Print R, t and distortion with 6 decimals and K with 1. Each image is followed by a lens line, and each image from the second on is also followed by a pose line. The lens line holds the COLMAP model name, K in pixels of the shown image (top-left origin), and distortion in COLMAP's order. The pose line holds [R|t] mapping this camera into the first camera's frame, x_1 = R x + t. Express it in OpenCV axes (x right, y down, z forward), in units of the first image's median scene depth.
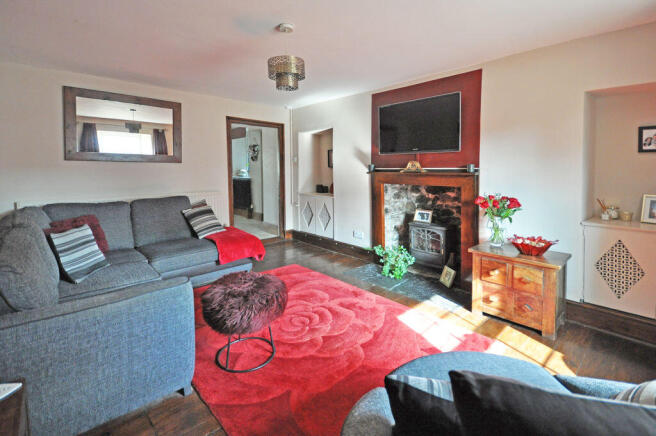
lens RADIAL K [[298.7, 0, 327.1], [0, 298.7, 195.7], [0, 0, 1]] dist [0.000090, 0.000023]
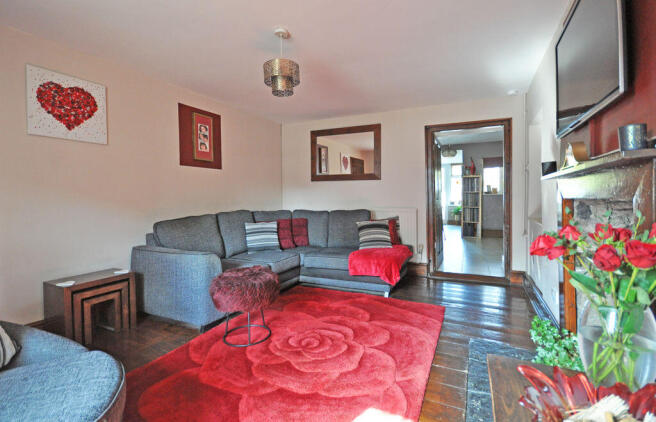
lens RADIAL K [[313.2, 0, 328.0], [0, 313.2, 211.0], [0, 0, 1]] dist [0.000912, 0.000067]
pose [[0.357909, 0.030113, -0.933271, 0.837521], [-0.072977, 0.997325, 0.004193, 0.020517], [0.930900, 0.066607, 0.359149, 0.723177]]
